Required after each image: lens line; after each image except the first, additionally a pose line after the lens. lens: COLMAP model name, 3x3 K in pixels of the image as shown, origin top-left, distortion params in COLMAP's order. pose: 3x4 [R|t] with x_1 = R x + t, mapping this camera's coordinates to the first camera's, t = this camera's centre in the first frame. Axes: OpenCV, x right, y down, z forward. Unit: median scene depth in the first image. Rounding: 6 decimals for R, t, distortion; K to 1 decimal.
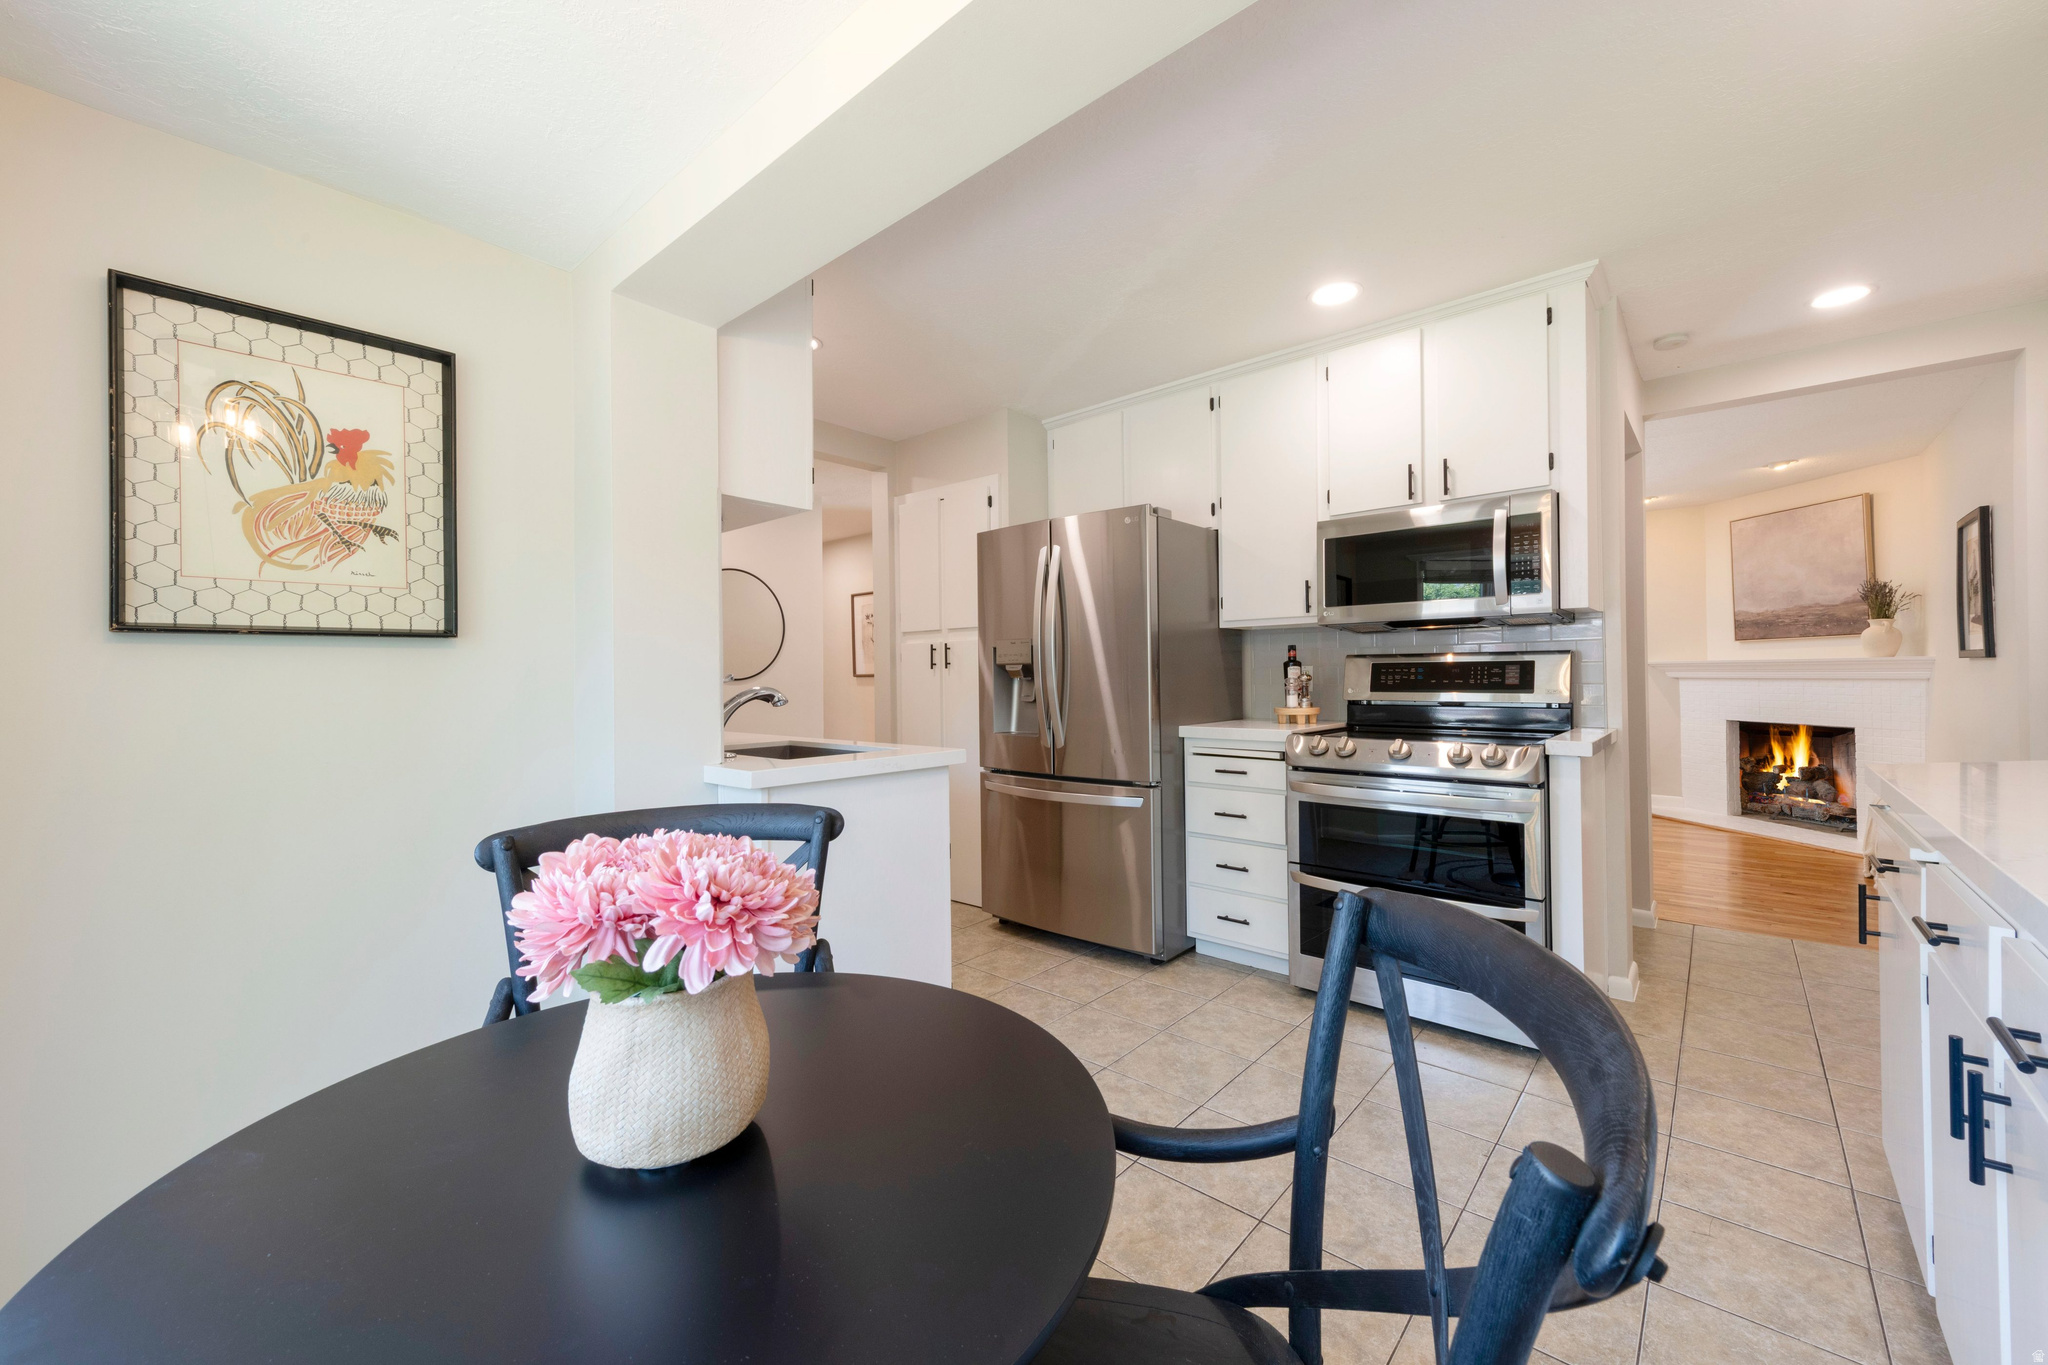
lens RADIAL K [[808.3, 0, 1019.5], [0, 808.3, 672.1], [0, 0, 1]] dist [0.000066, -0.000071]
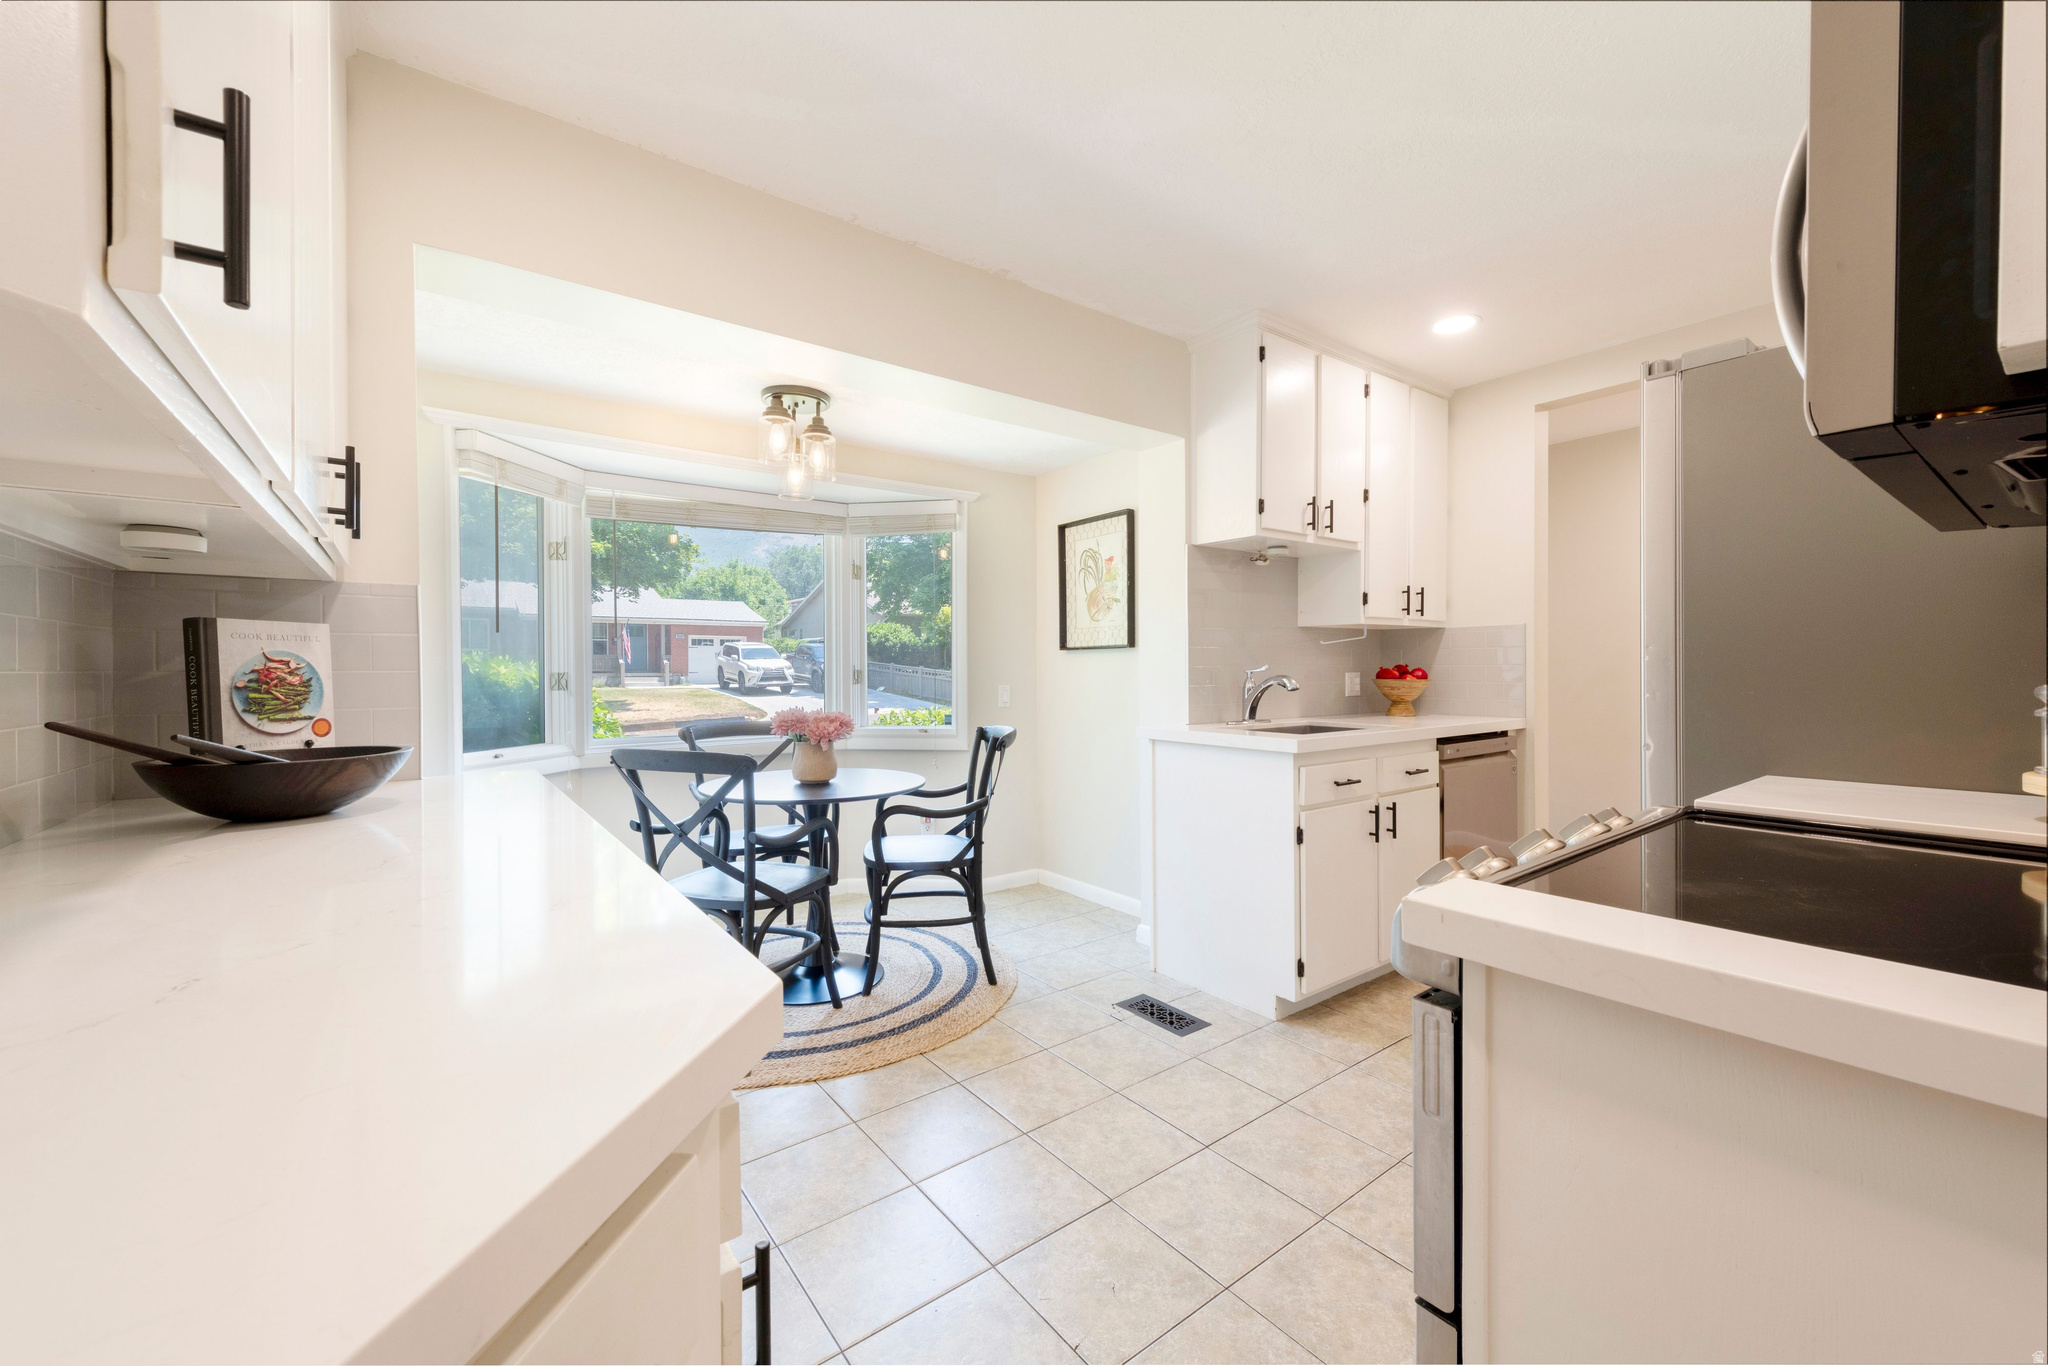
lens RADIAL K [[808.3, 0, 1021.6], [0, 808.3, 676.9], [0, 0, 1]] dist [0.000066, -0.000071]
pose [[-0.203313, 0.012395, -0.979035, 1.485801], [-0.002146, 0.999912, 0.013105, 0.004332], [0.979111, 0.004766, -0.203268, 1.273961]]
